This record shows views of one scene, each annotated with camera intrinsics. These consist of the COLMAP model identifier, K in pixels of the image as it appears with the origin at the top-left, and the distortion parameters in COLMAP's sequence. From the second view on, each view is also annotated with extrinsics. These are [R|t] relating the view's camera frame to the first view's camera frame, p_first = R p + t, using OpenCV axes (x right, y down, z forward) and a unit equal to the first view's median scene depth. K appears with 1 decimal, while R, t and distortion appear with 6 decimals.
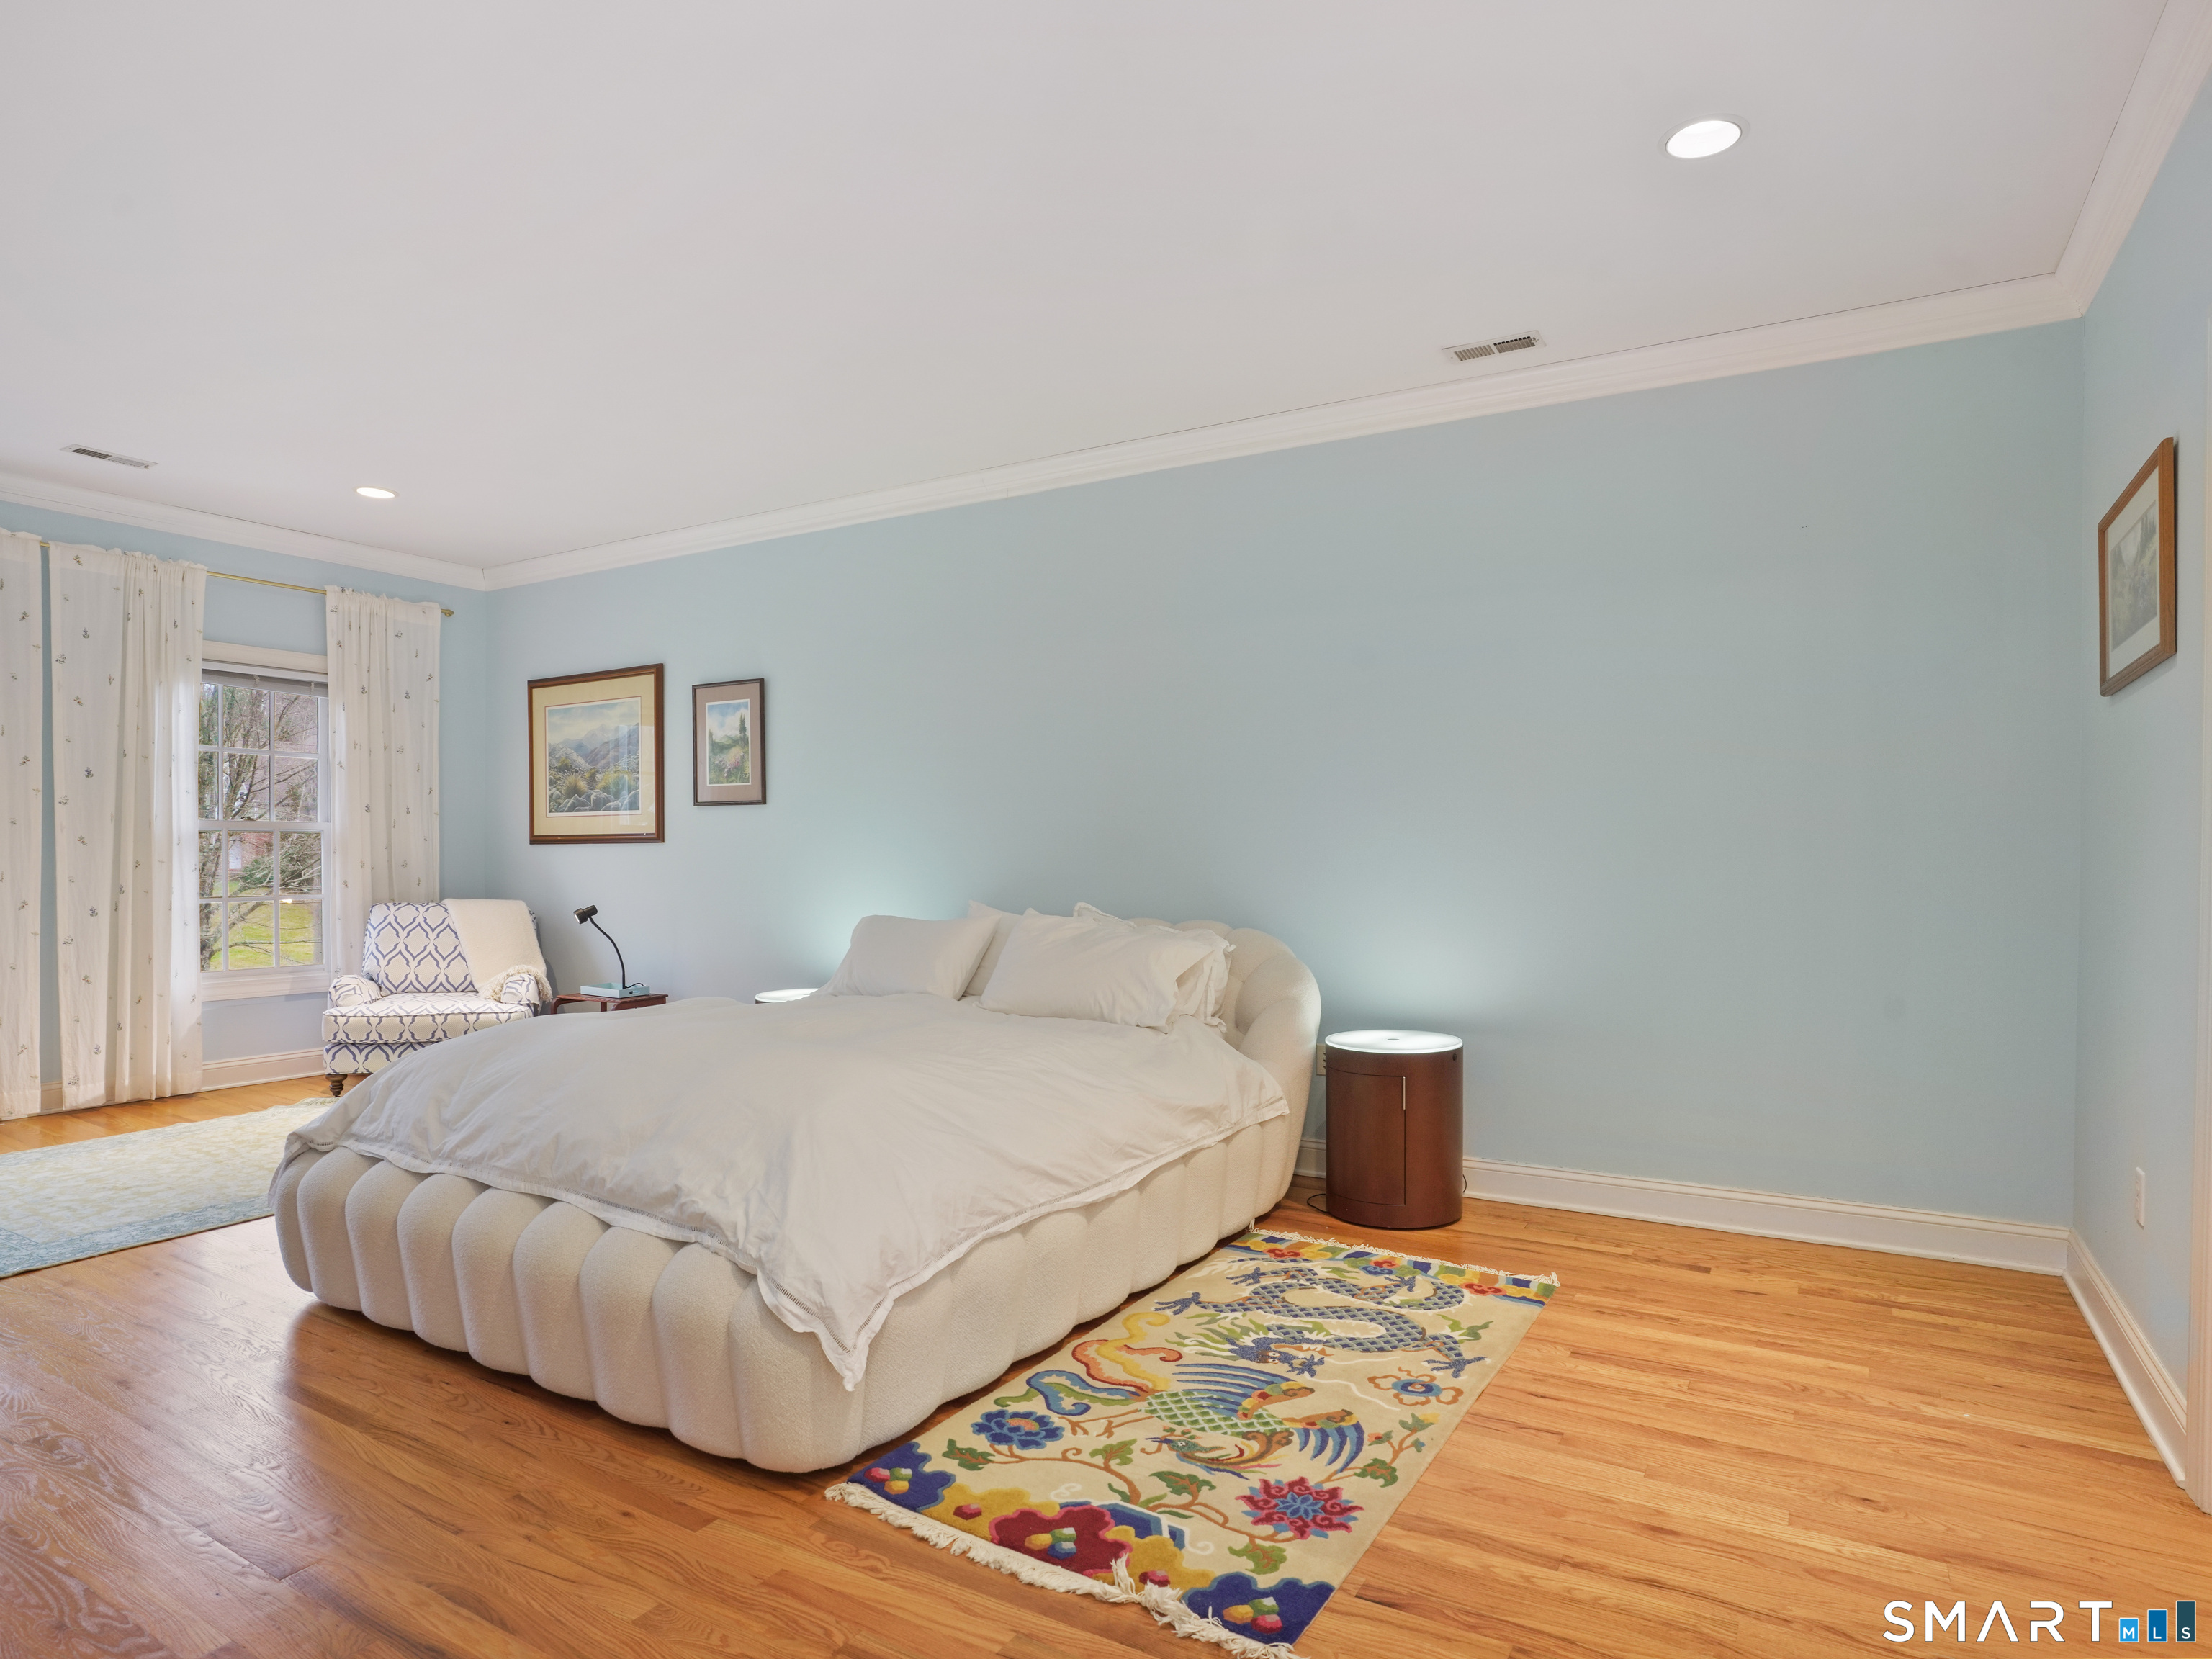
lens RADIAL K [[1256.7, 0, 1107.1], [0, 1256.7, 840.1], [0, 0, 1]] dist [-0.017544, 0.003344]
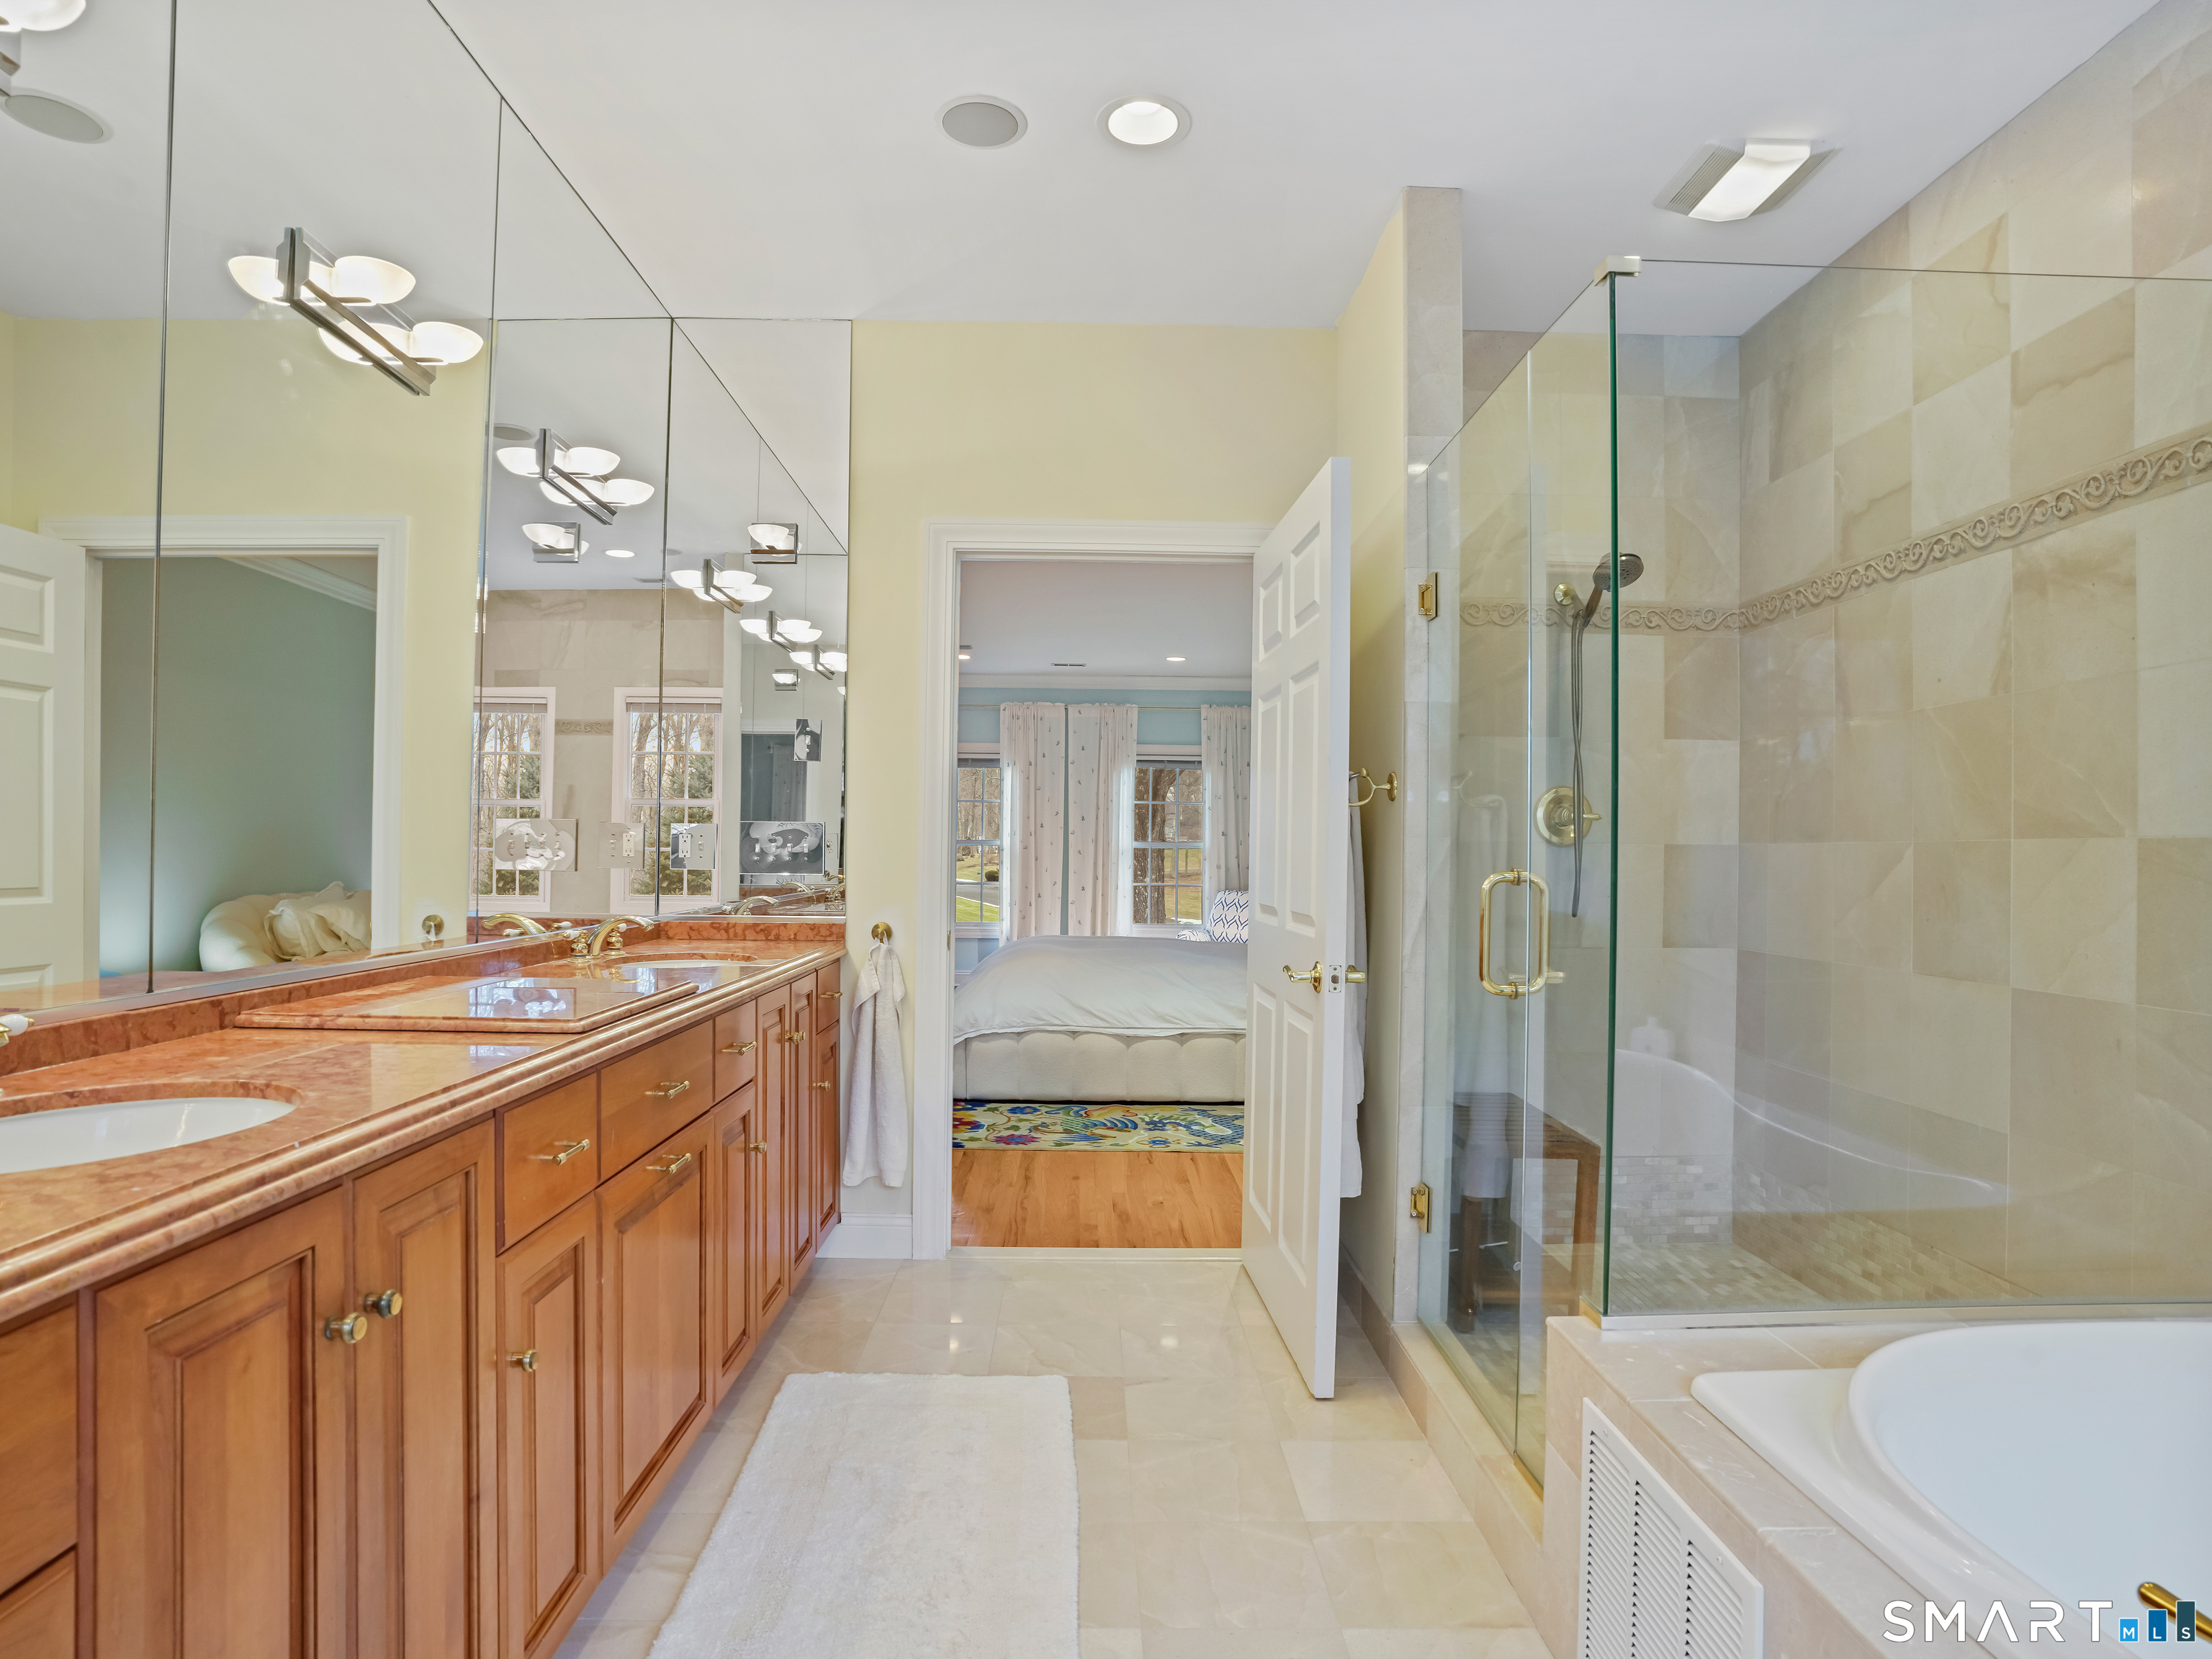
lens RADIAL K [[1250.3, 0, 1112.2], [0, 1250.3, 841.1], [0, 0, 1]] dist [-0.024857, 0.011185]
pose [[0.534957, -0.008807, -0.844833, 0.855661], [-0.002752, 0.999922, -0.012166, 0.006082], [0.844875, 0.008834, 0.534891, -0.027261]]
